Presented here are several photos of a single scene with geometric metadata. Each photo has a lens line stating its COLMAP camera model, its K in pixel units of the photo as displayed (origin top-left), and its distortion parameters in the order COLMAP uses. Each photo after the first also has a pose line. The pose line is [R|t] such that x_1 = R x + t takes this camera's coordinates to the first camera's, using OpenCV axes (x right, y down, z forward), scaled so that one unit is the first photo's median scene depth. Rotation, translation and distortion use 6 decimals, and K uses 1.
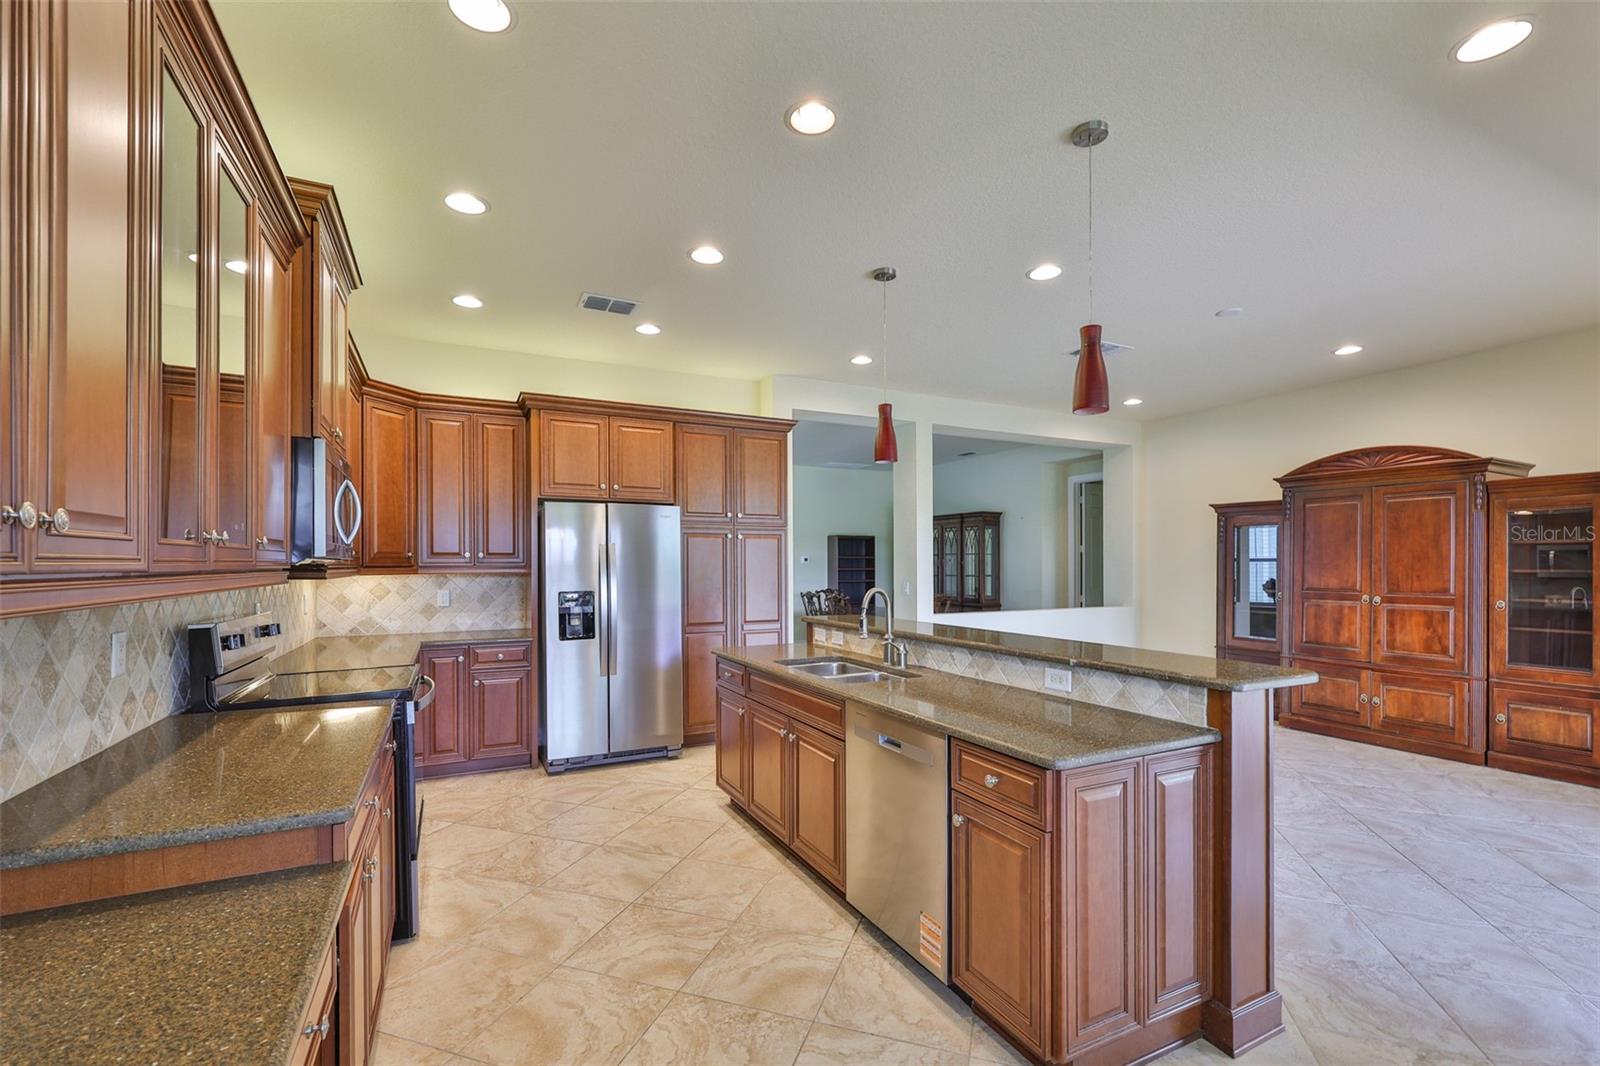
lens RADIAL K [[687.7, 0, 770.8], [0, 687.7, 560.4], [0, 0, 1]] dist [-0.008165, -0.000239]
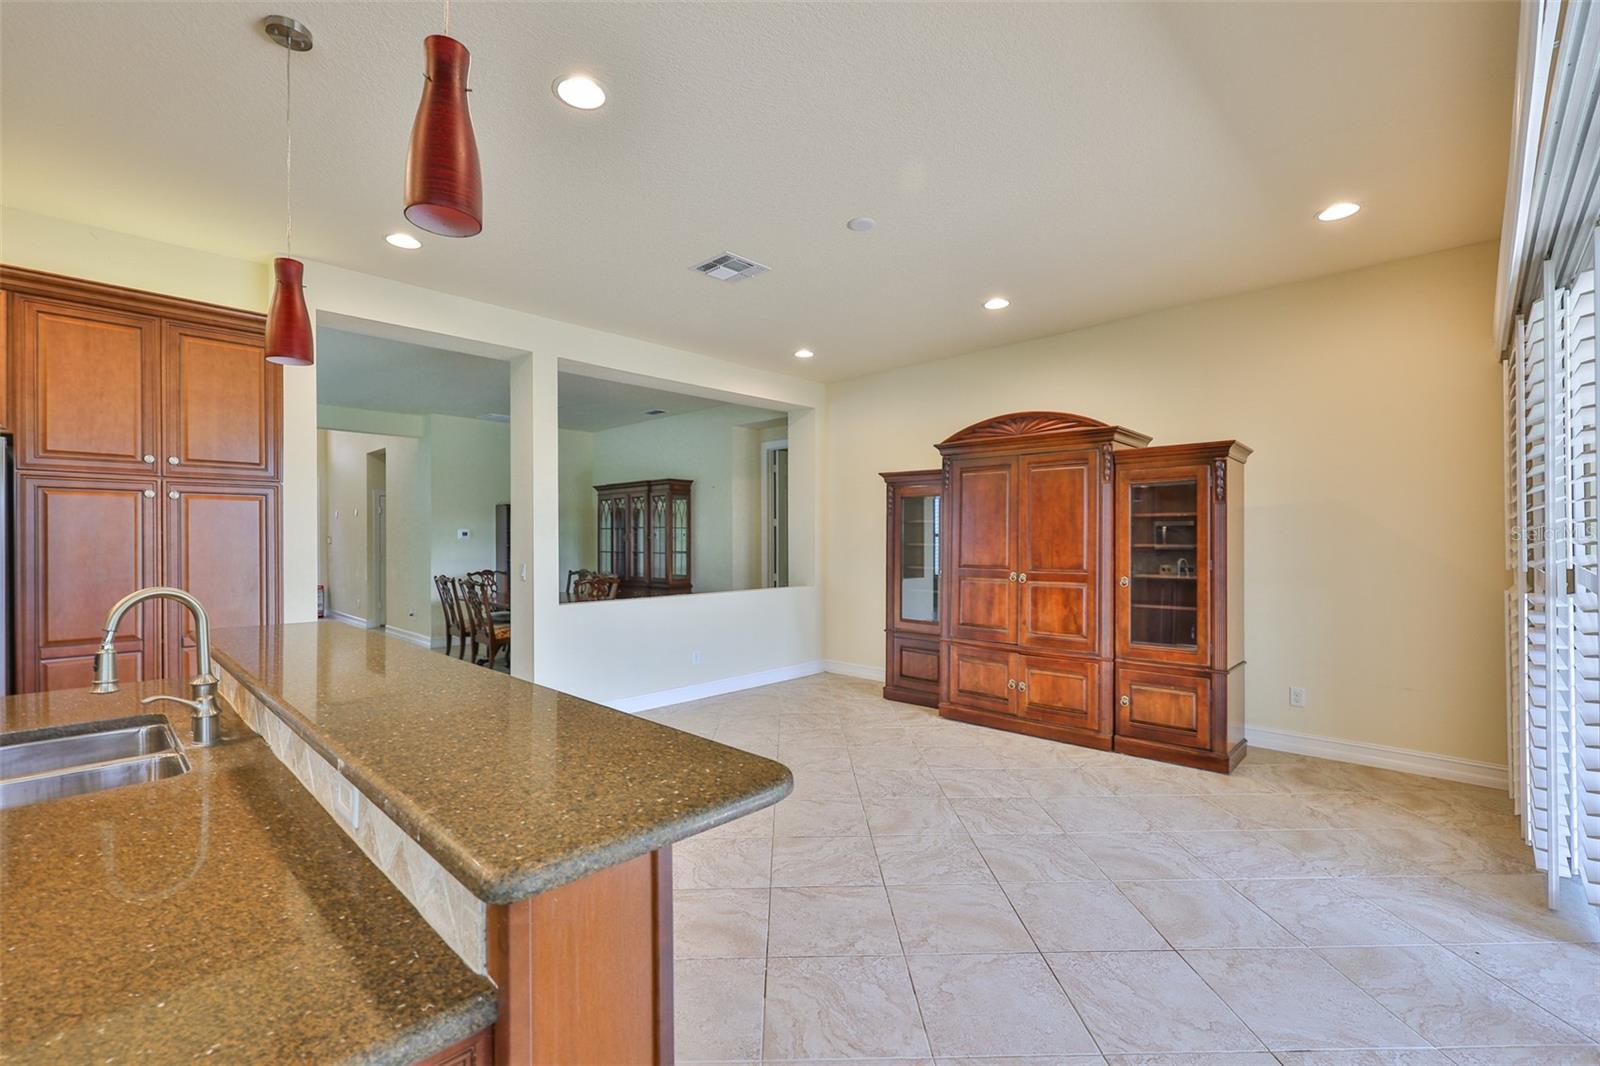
lens RADIAL K [[687.7, 0, 803.3], [0, 687.7, 536.1], [0, 0, 1]] dist [-0.008165, -0.000239]
pose [[0.931742, 0.000197, 0.363122, 0.275986], [-0.000137, 1.000000, -0.000190, 0.002177], [-0.363122, 0.000127, 0.931742, 0.243291]]
